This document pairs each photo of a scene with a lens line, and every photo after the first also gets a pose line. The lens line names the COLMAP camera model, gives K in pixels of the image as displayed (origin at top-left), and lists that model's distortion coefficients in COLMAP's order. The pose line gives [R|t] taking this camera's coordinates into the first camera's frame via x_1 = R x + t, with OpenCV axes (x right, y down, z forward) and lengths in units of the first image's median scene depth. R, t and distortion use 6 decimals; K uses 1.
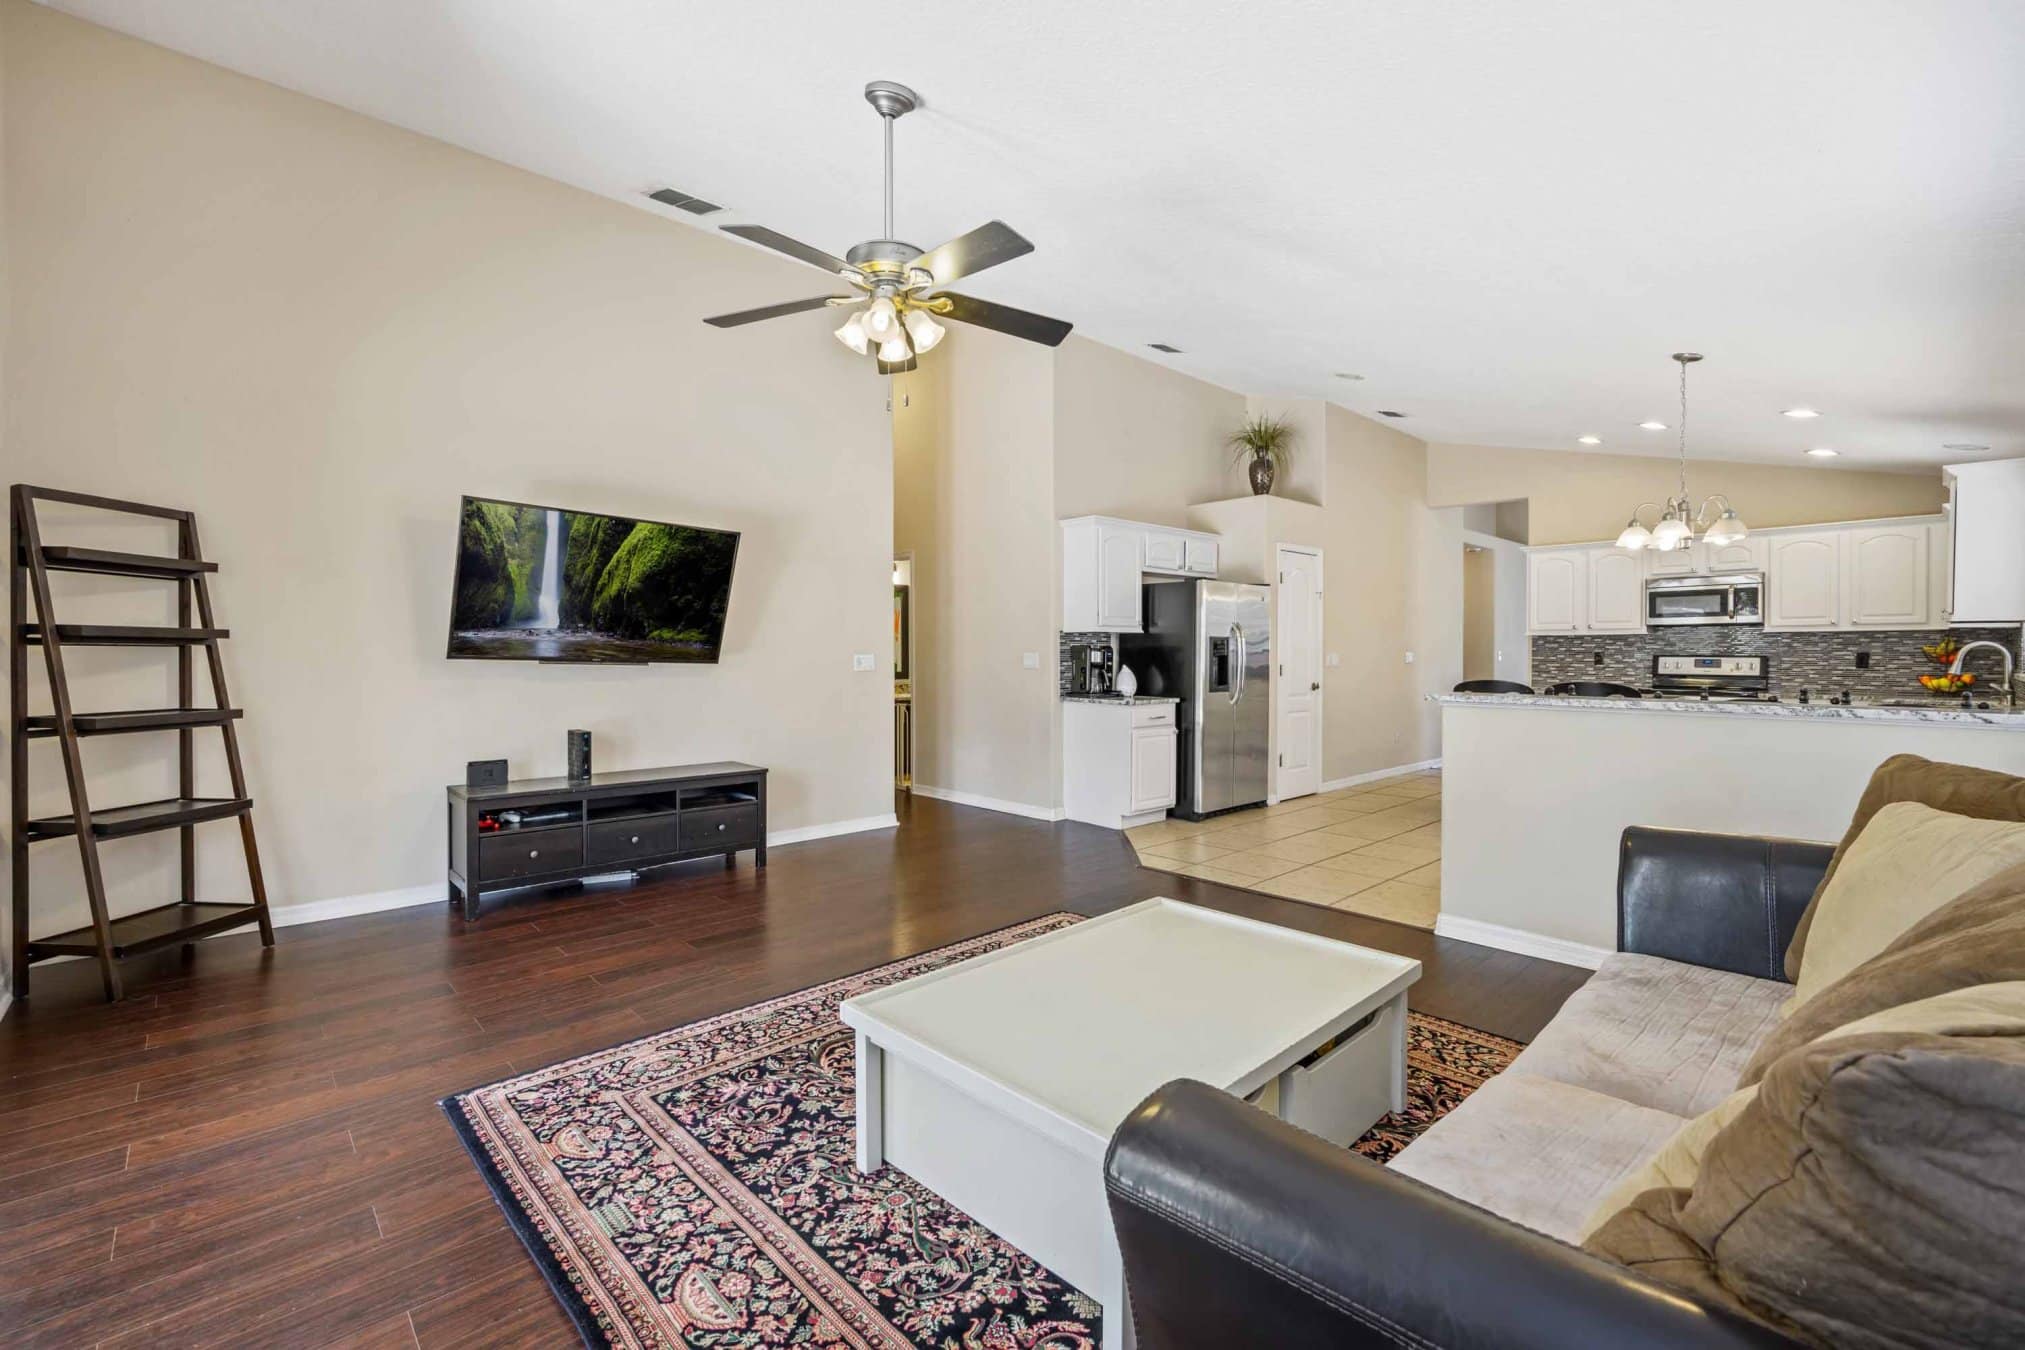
lens RADIAL K [[871.2, 0, 1013.1], [0, 871.2, 668.1], [0, 0, 1]] dist [0.001431, -0.000368]
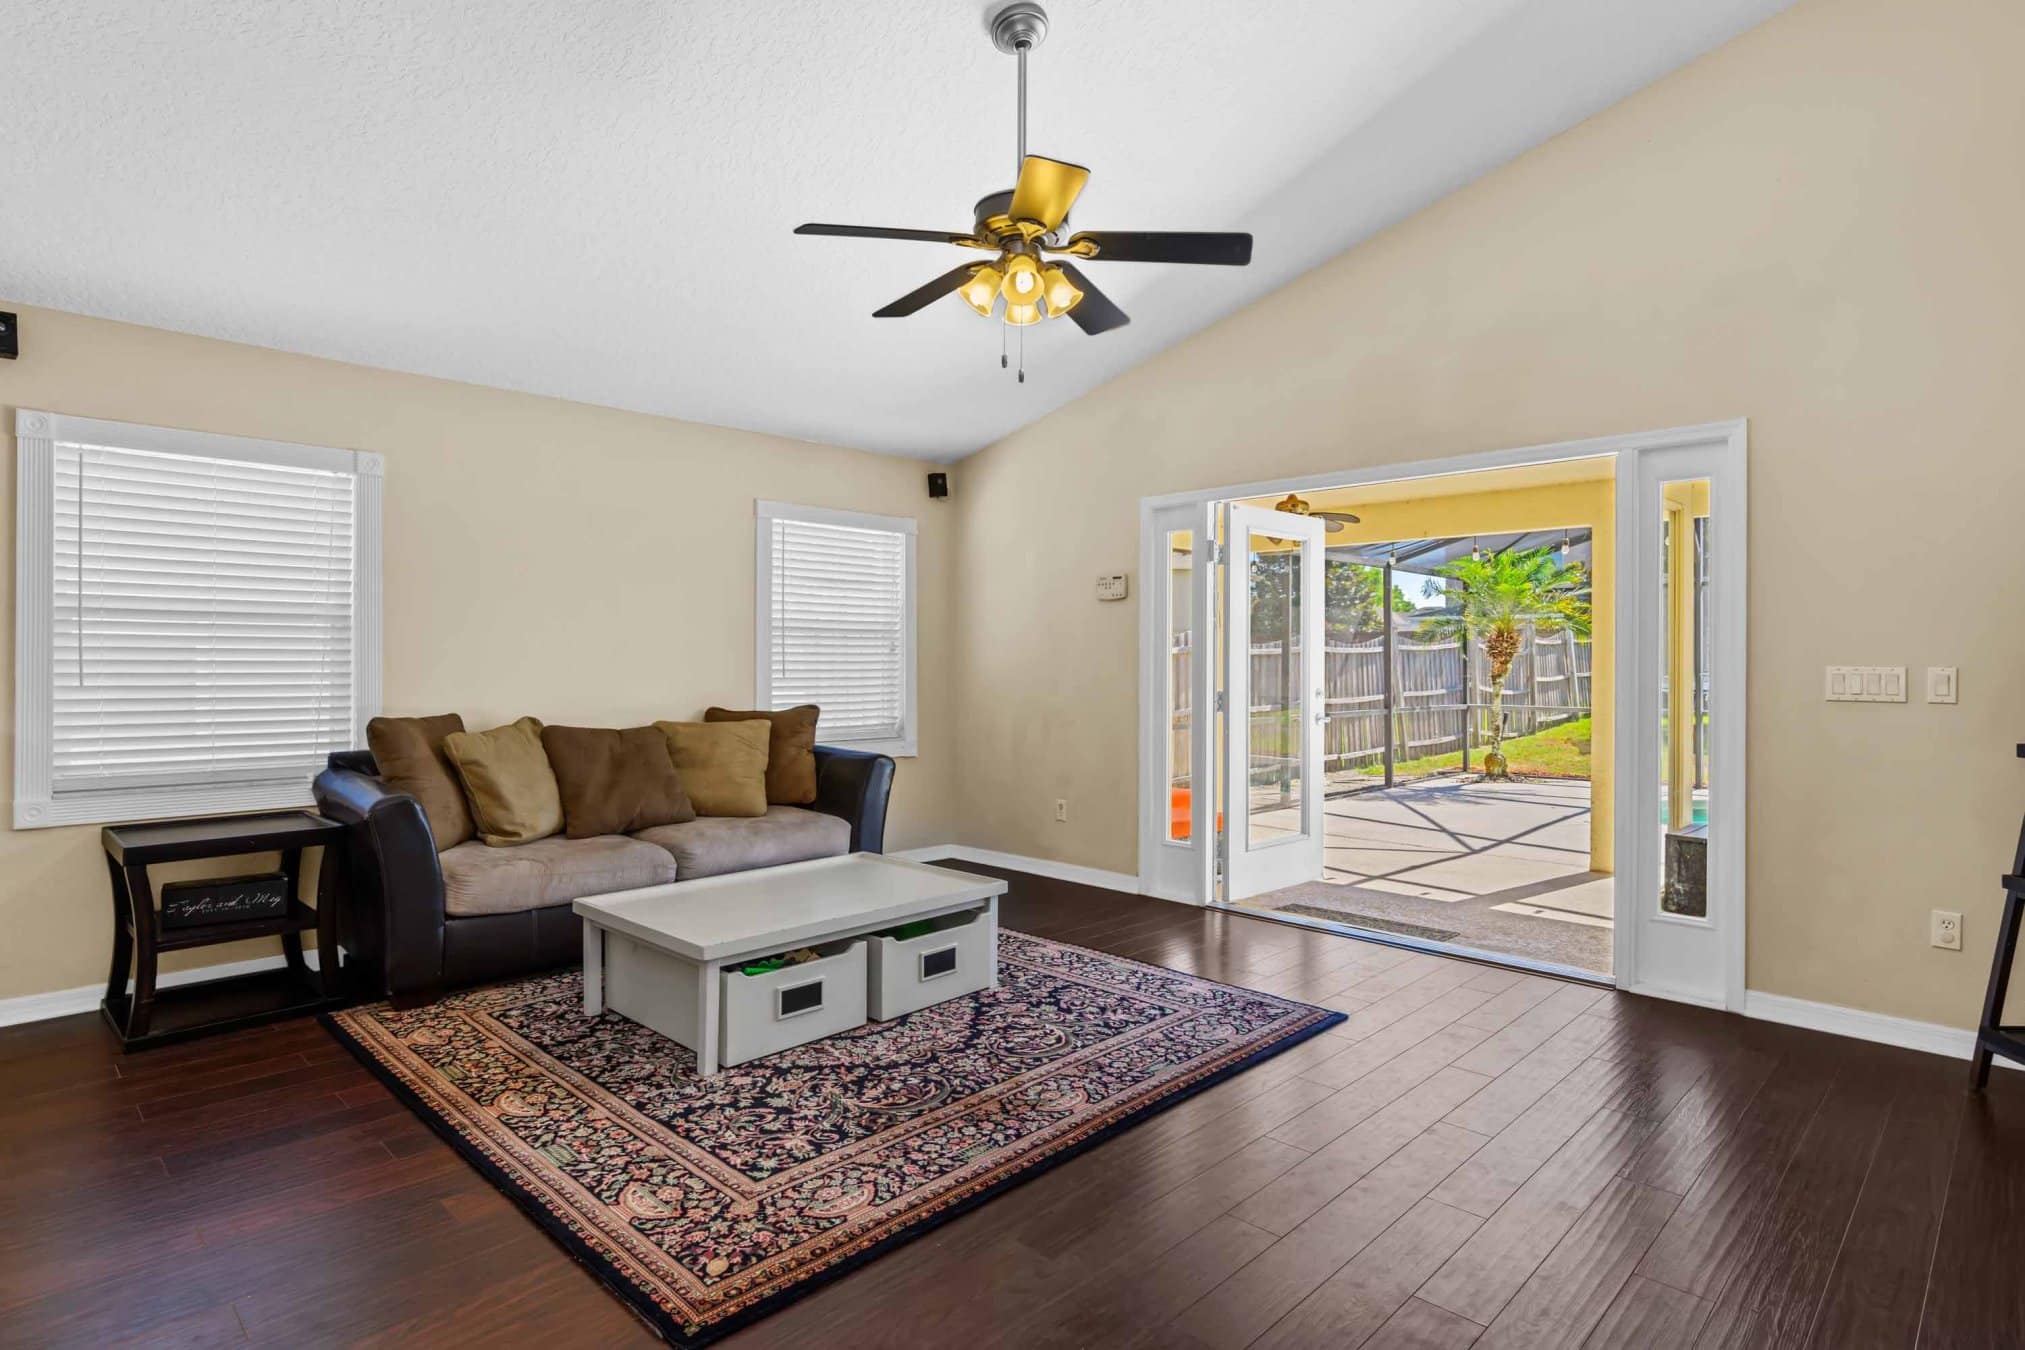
lens RADIAL K [[1057.7, 0, 1002.8], [0, 1057.7, 674.9], [0, 0, 1]] dist [0.000544, 0.000485]
pose [[-0.999485, -0.000941, -0.032067, -0.041634], [-0.002010, 0.999443, 0.033324, -0.017979], [0.032018, 0.033371, -0.998930, 0.945630]]
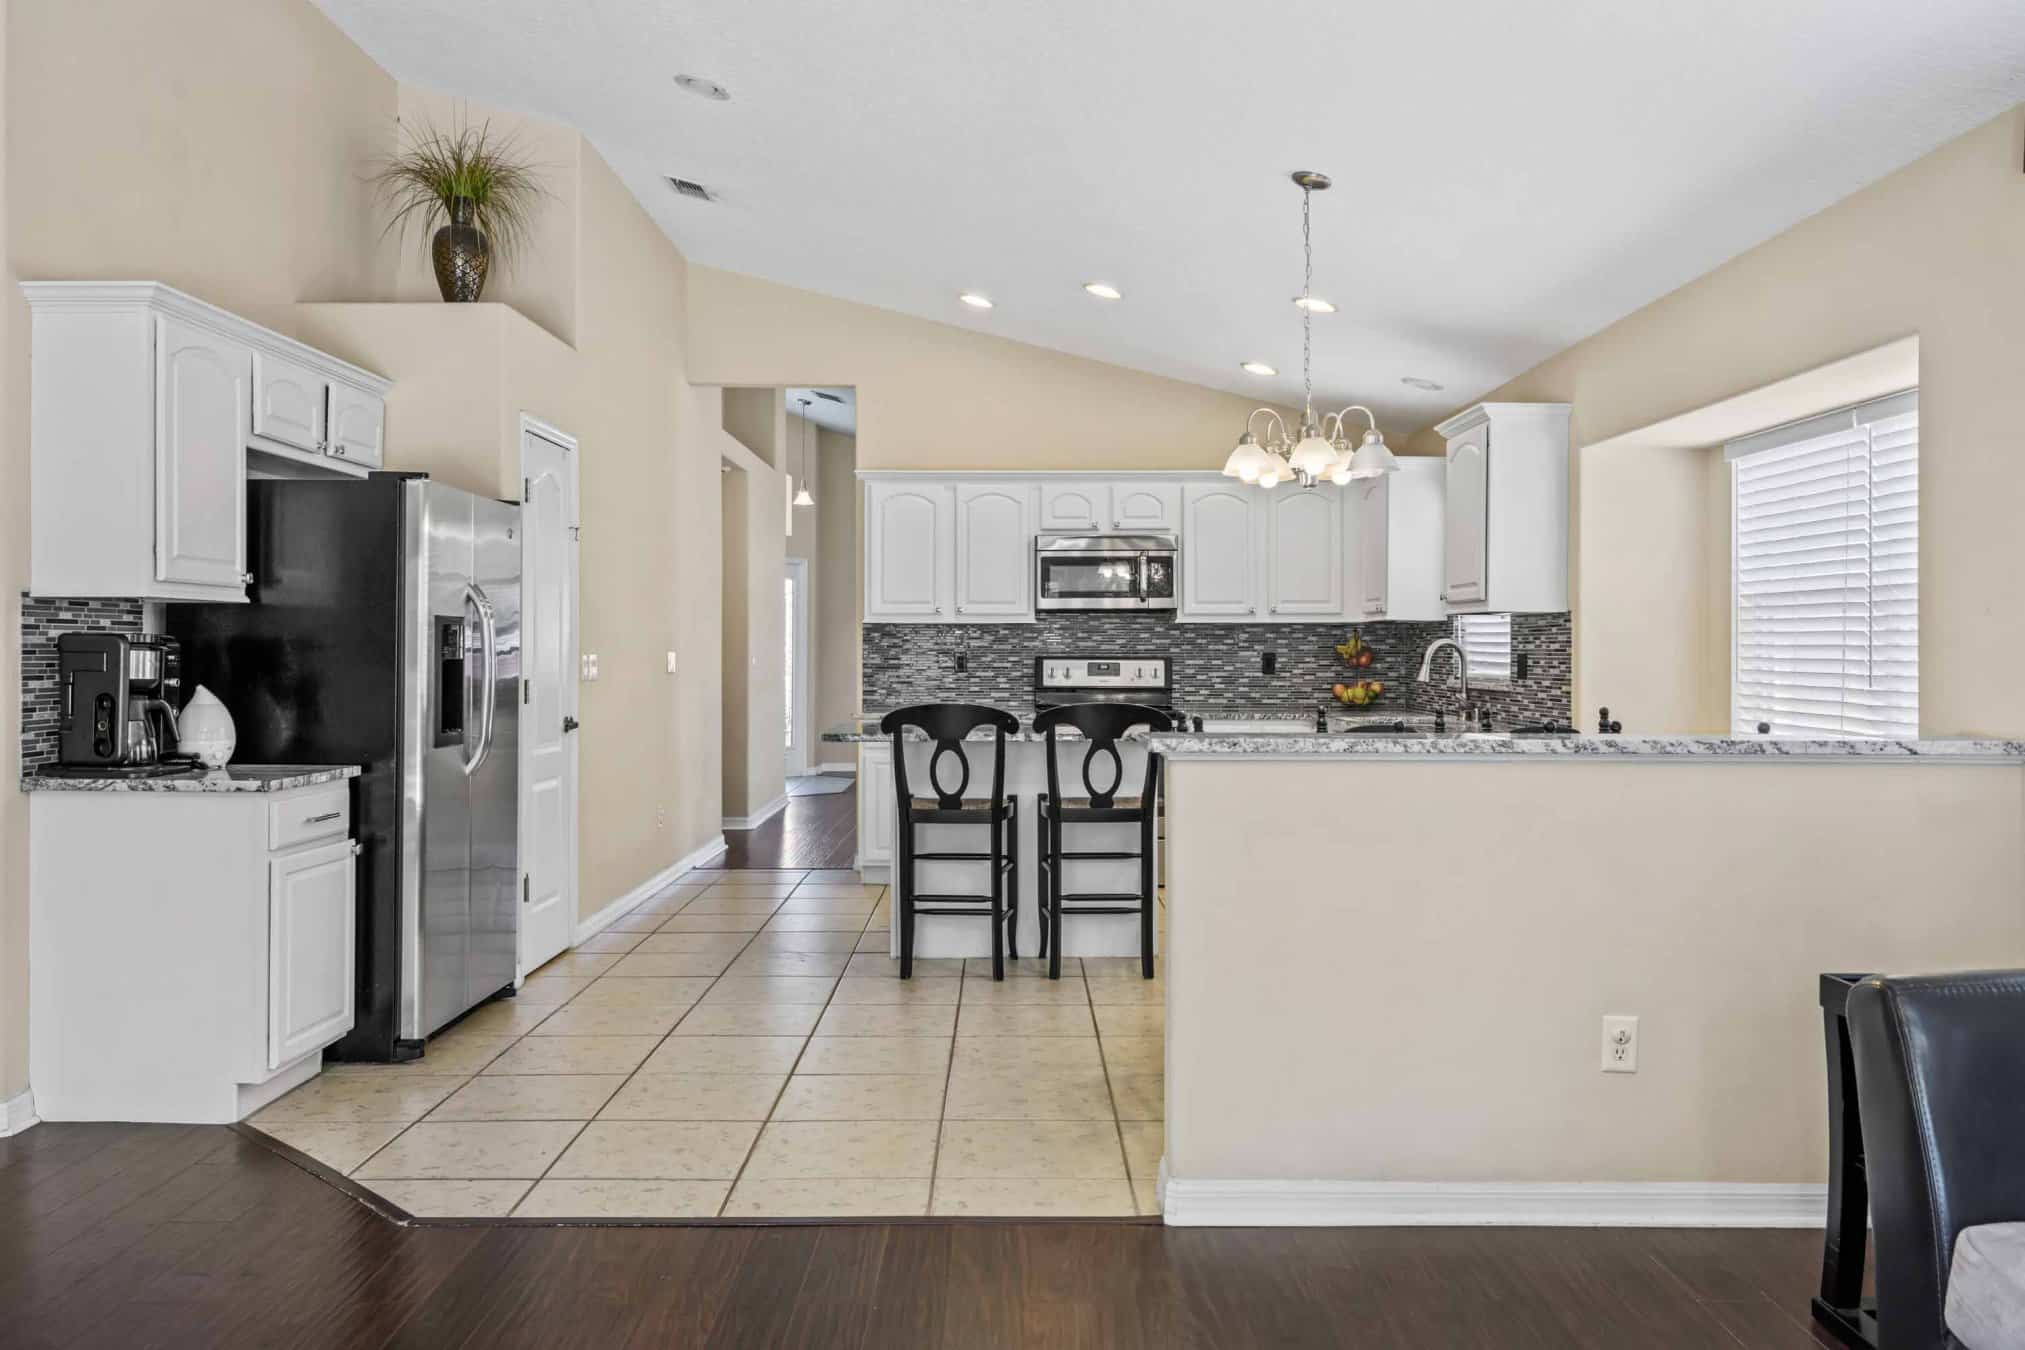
lens RADIAL K [[1588.6, 0, 1008.4], [0, 1588.6, 655.7], [0, 0, 1]] dist [0.002622, 0.001257]
pose [[0.684772, -0.001428, 0.728756, -0.142878], [0.011827, 0.999888, -0.009153, -0.006403], [-0.728661, 0.014887, 0.684713, 0.270297]]
